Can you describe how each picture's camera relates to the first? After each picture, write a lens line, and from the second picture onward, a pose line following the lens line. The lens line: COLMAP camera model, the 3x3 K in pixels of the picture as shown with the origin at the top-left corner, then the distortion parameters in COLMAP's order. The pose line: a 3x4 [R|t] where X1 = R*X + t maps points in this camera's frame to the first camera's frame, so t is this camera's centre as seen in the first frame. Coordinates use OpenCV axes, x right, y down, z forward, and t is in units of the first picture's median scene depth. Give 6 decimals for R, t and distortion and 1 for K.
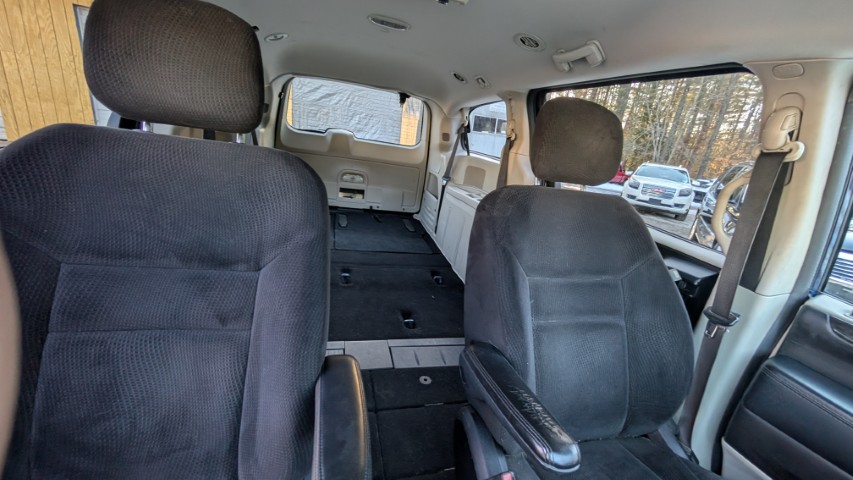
lens RADIAL K [[326.2, 0, 425.4], [0, 326.2, 235.7], [0, 0, 1]] dist [0.000893, 0.000007]
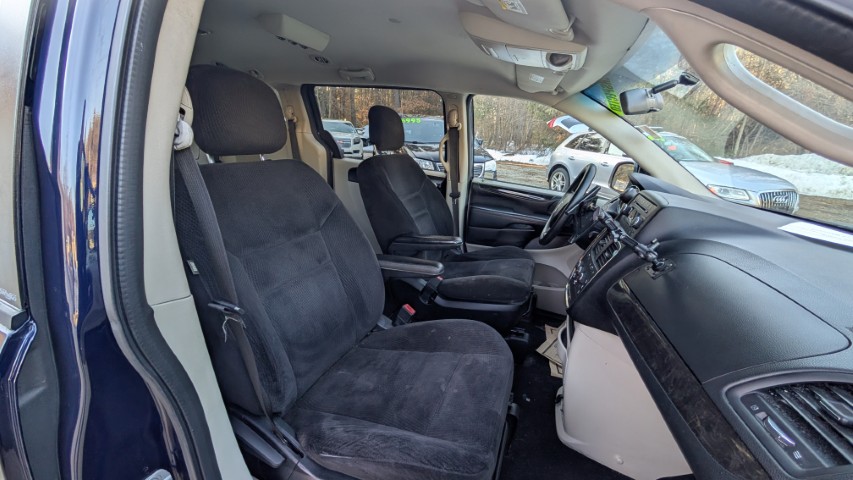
lens RADIAL K [[326.2, 0, 425.4], [0, 326.2, 235.7], [0, 0, 1]] dist [0.000893, 0.000007]
pose [[0.609567, -0.343096, 0.714642, -1.049332], [0.257943, 0.938276, 0.230444, -0.088825], [-0.749596, 0.043866, 0.660441, -0.433866]]
